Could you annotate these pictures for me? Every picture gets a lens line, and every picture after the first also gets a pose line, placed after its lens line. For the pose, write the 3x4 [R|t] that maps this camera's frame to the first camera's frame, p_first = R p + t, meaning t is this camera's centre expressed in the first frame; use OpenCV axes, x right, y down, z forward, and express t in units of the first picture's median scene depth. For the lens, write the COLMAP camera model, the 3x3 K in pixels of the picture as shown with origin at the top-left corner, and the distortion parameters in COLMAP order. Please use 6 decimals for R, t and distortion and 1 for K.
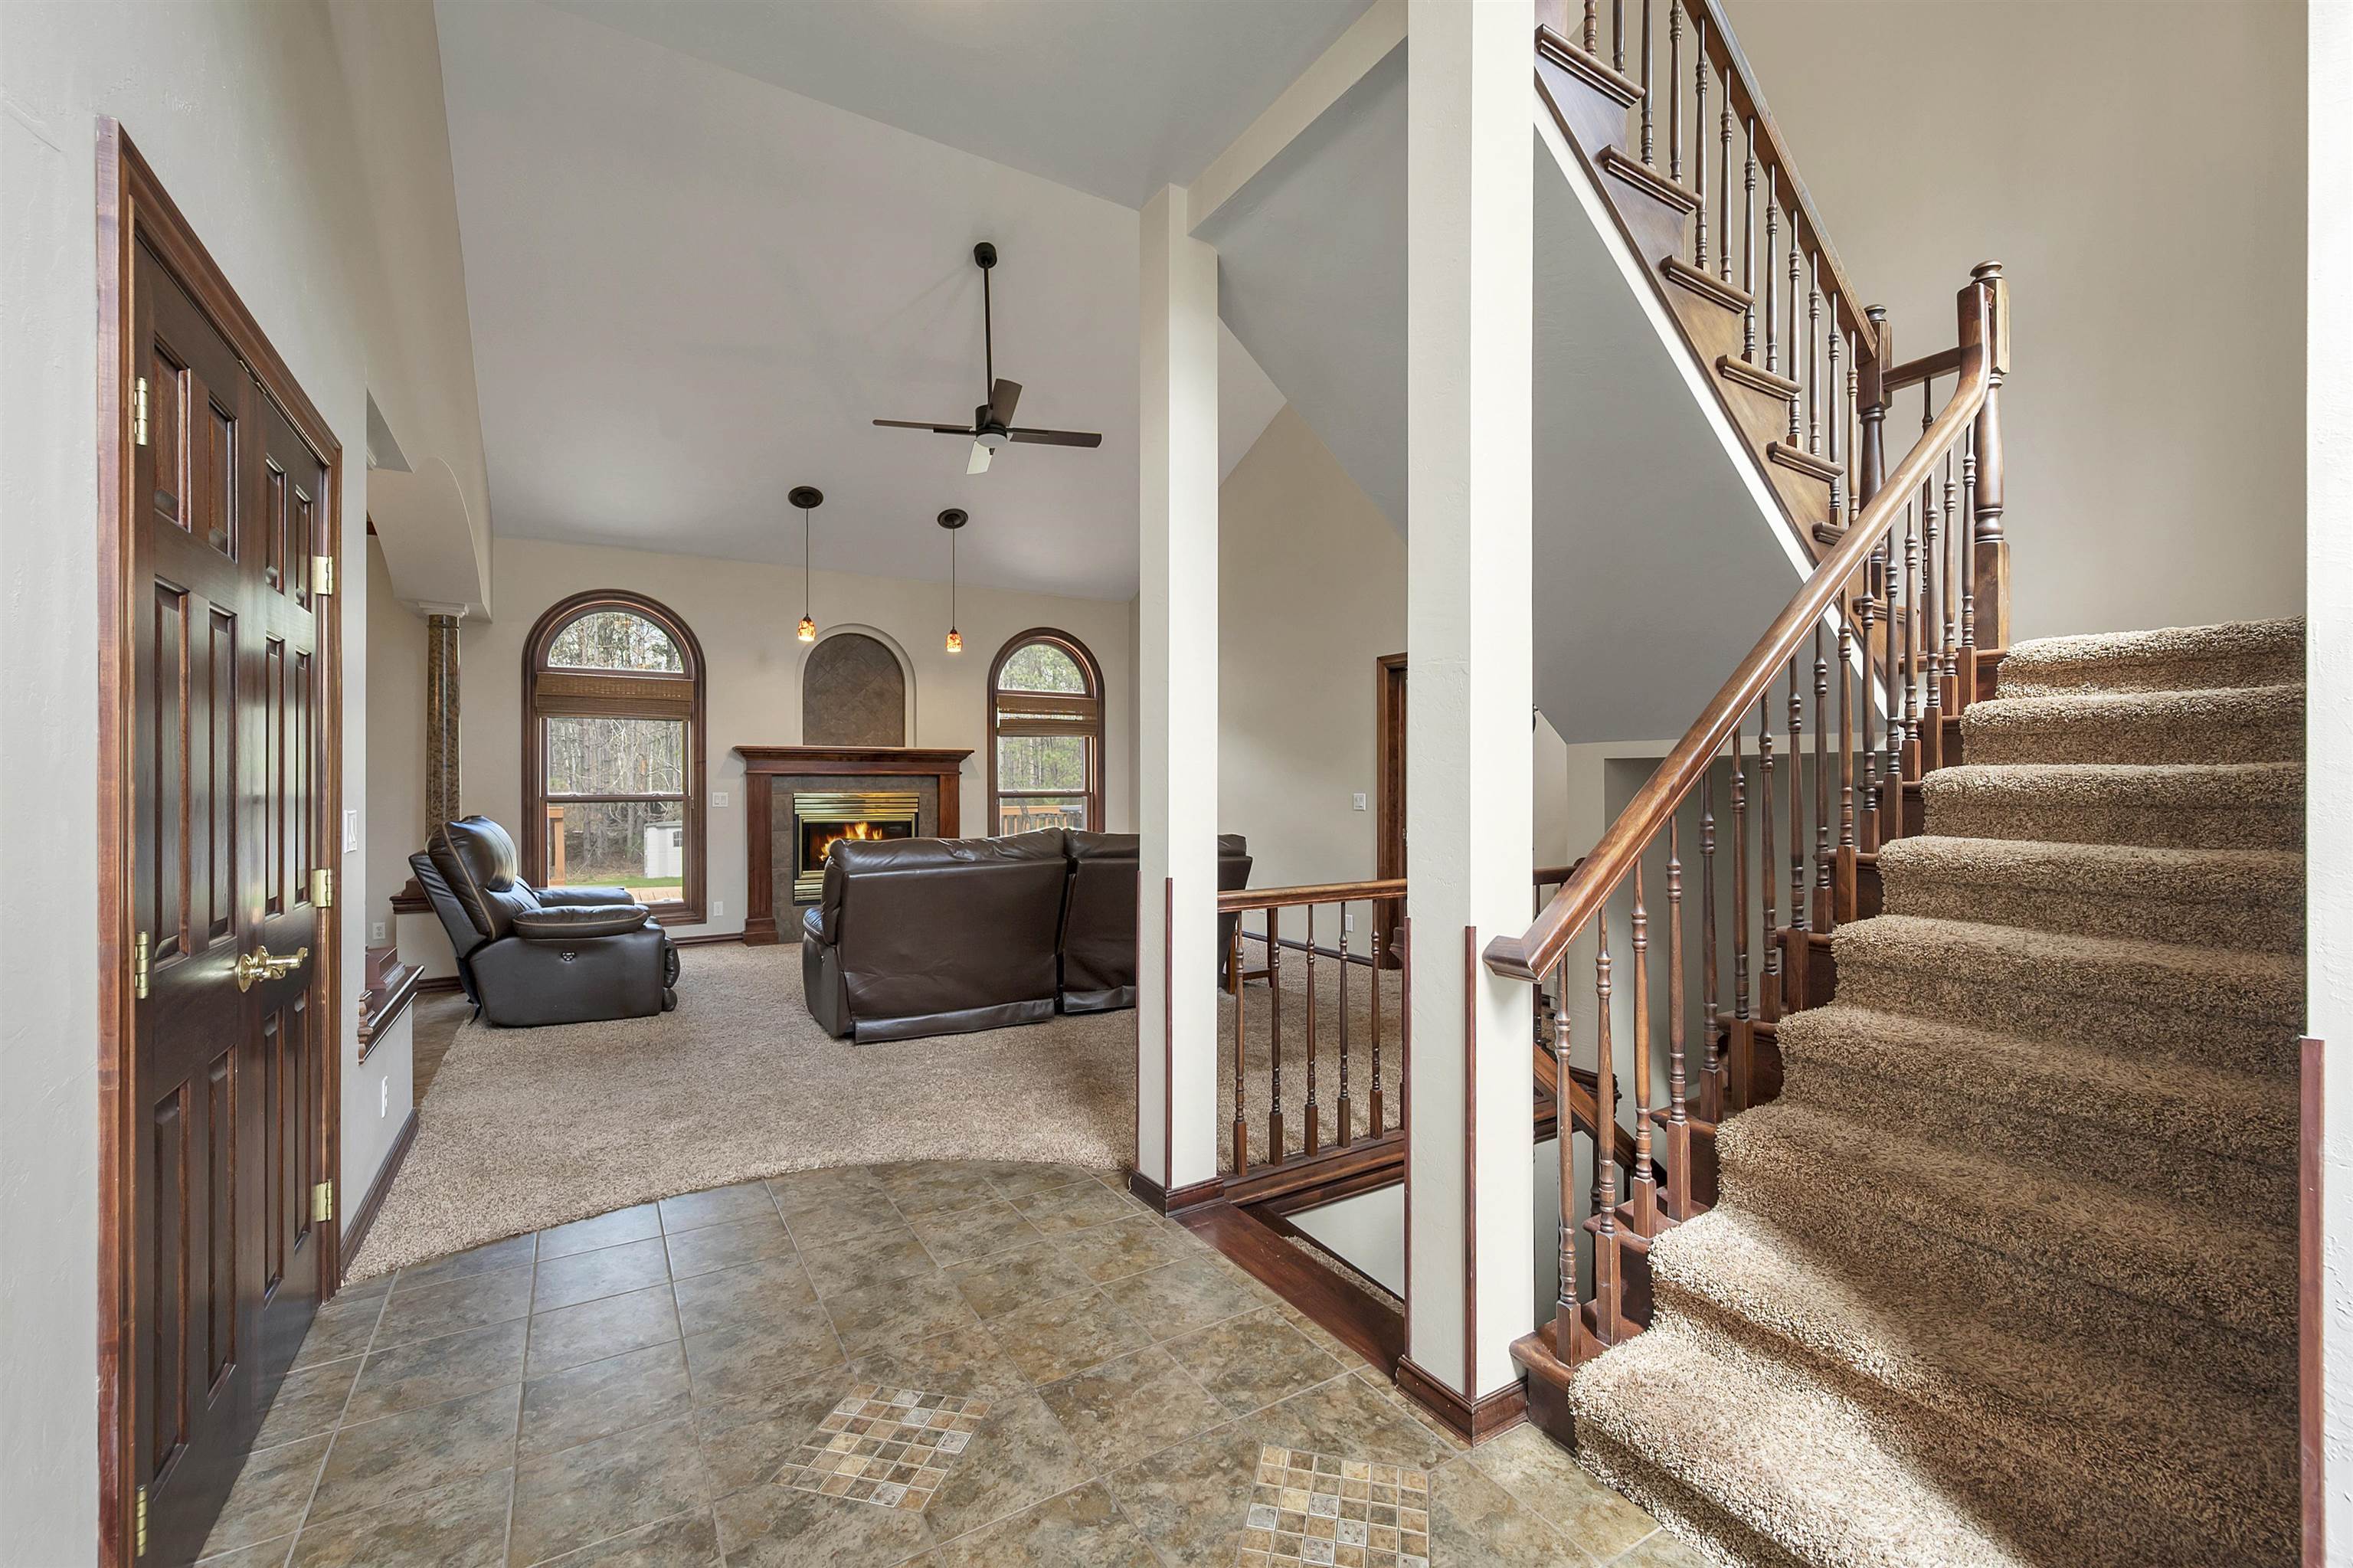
lens RADIAL K [[976.0, 0, 1189.9], [0, 976.0, 783.6], [0, 0, 1]] dist [0.001793, -0.000085]
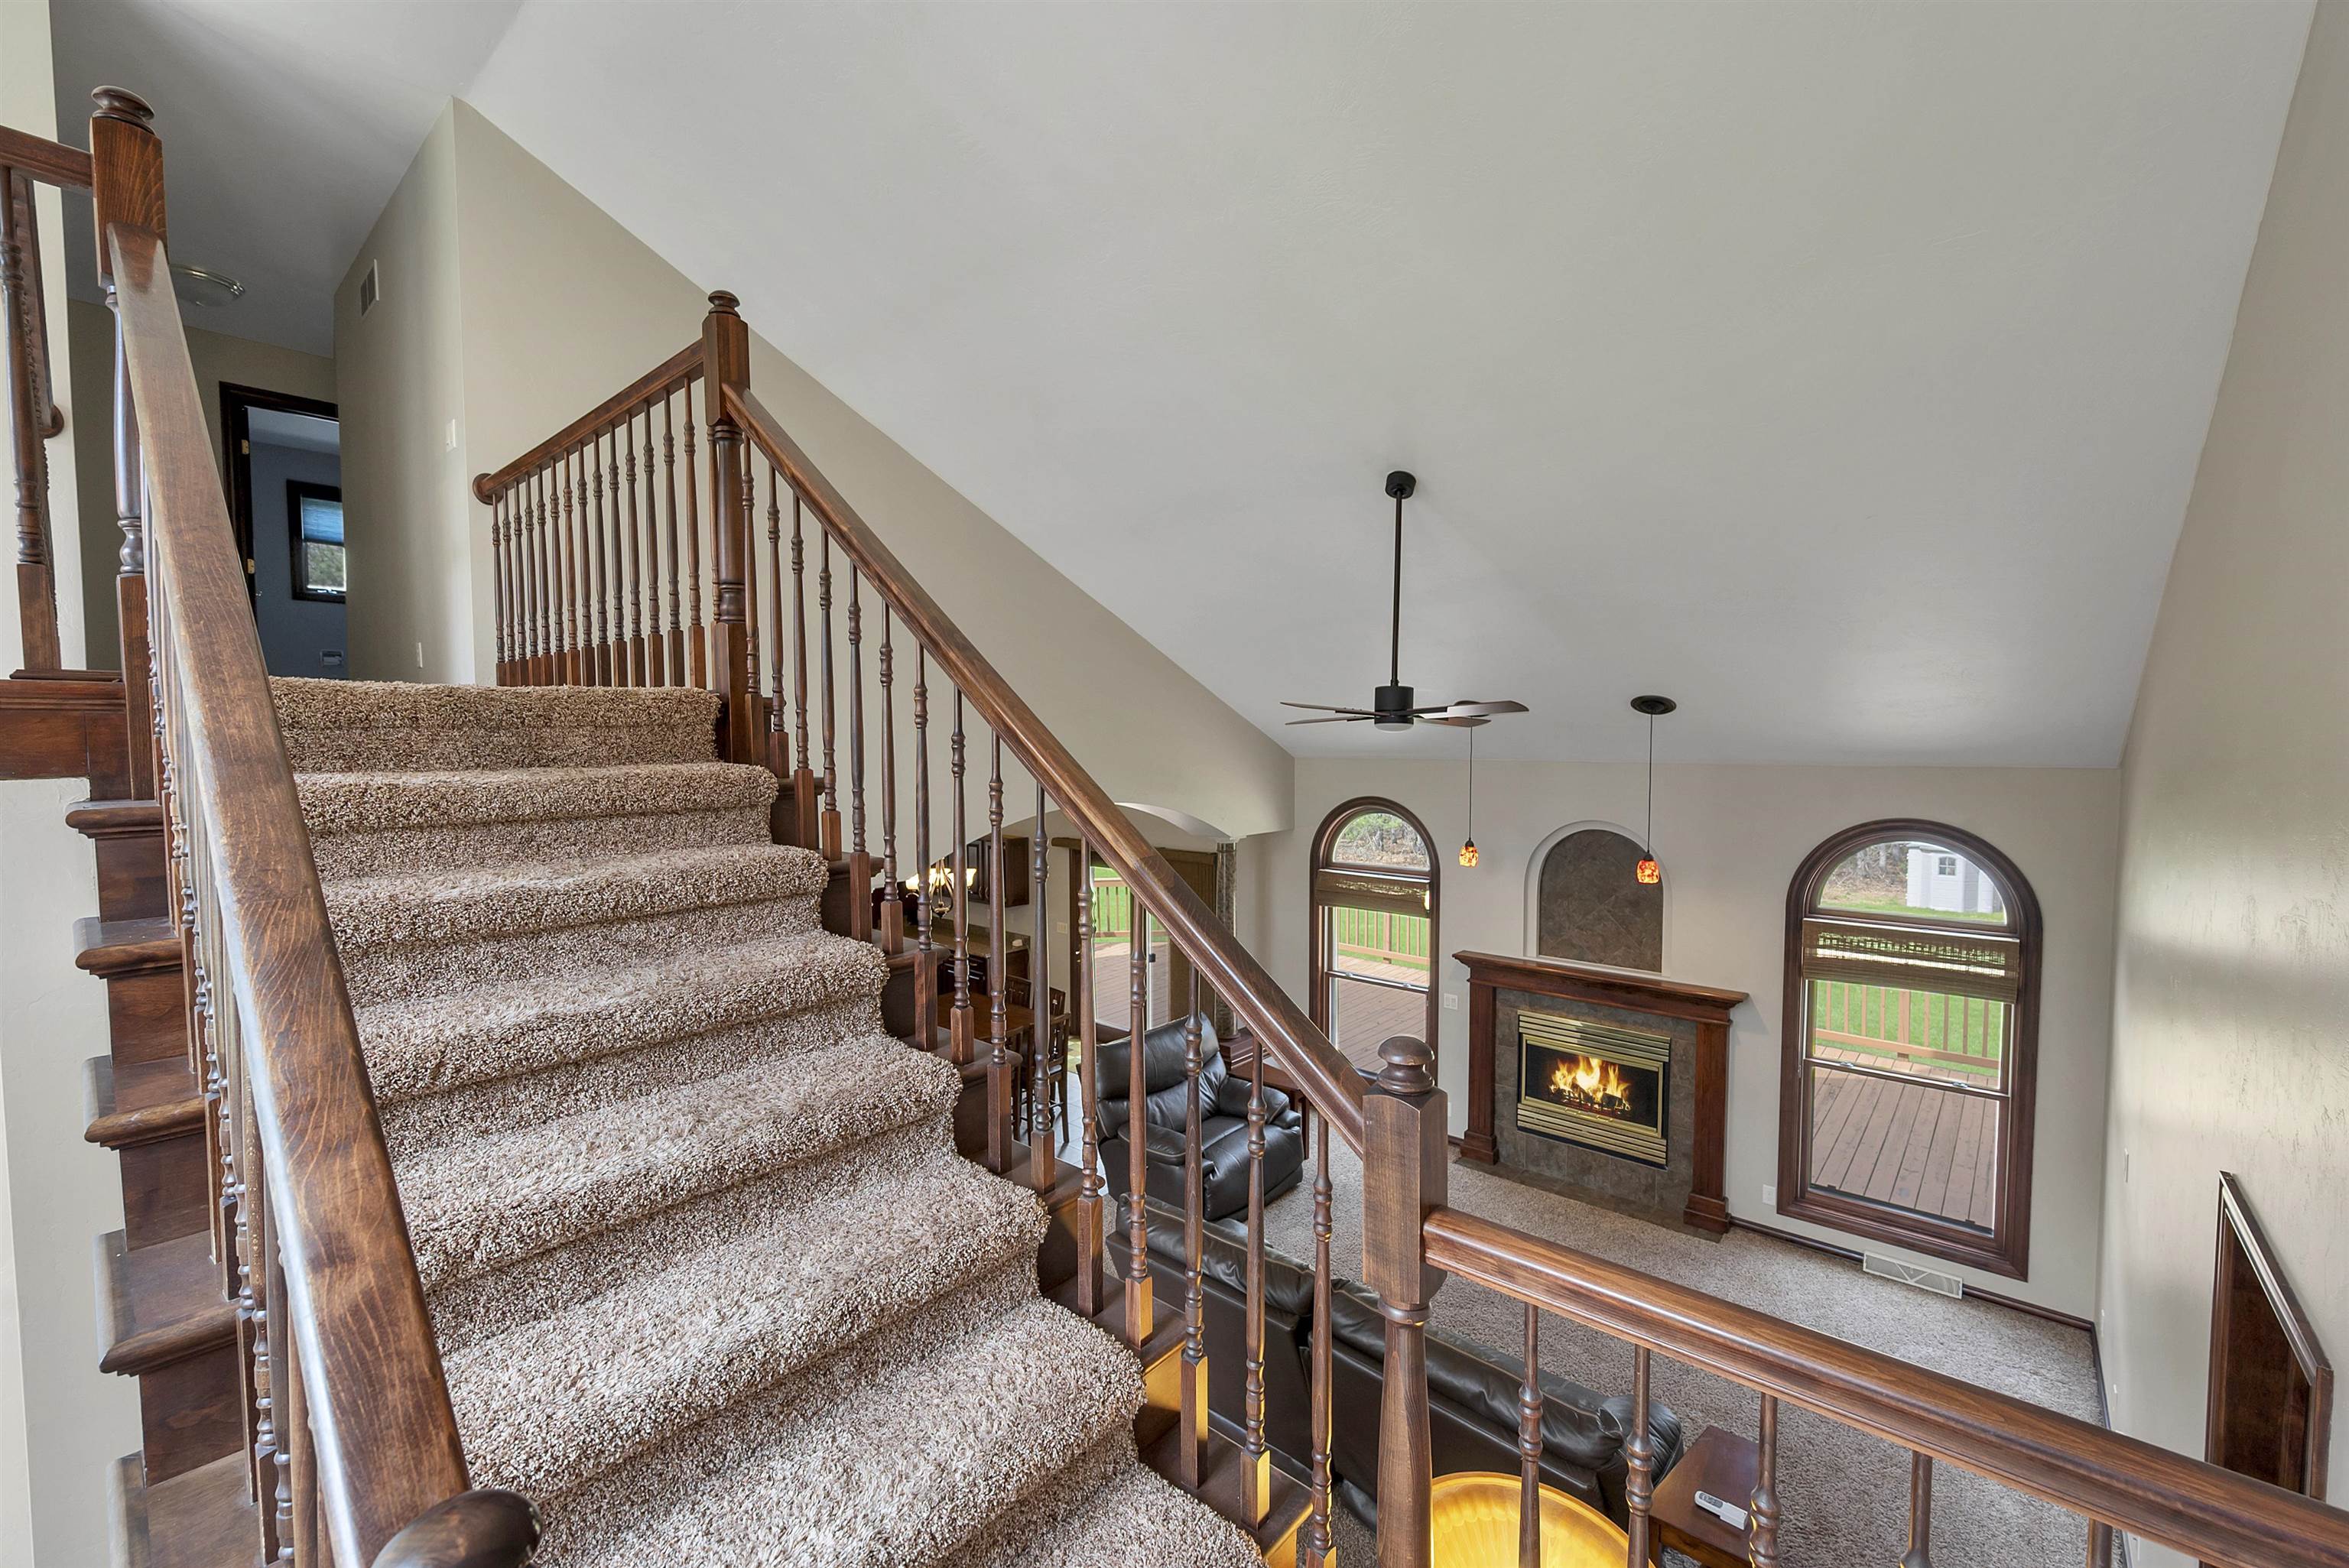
lens RADIAL K [[974.2, 0, 1163.3], [0, 974.2, 778.6], [0, 0, 1]] dist [0.001793, -0.000085]
pose [[0.264216, 0.047226, -0.963307, 0.368752], [0.005457, 0.998711, 0.050459, -0.250043], [0.964448, -0.018589, 0.263617, 0.440539]]
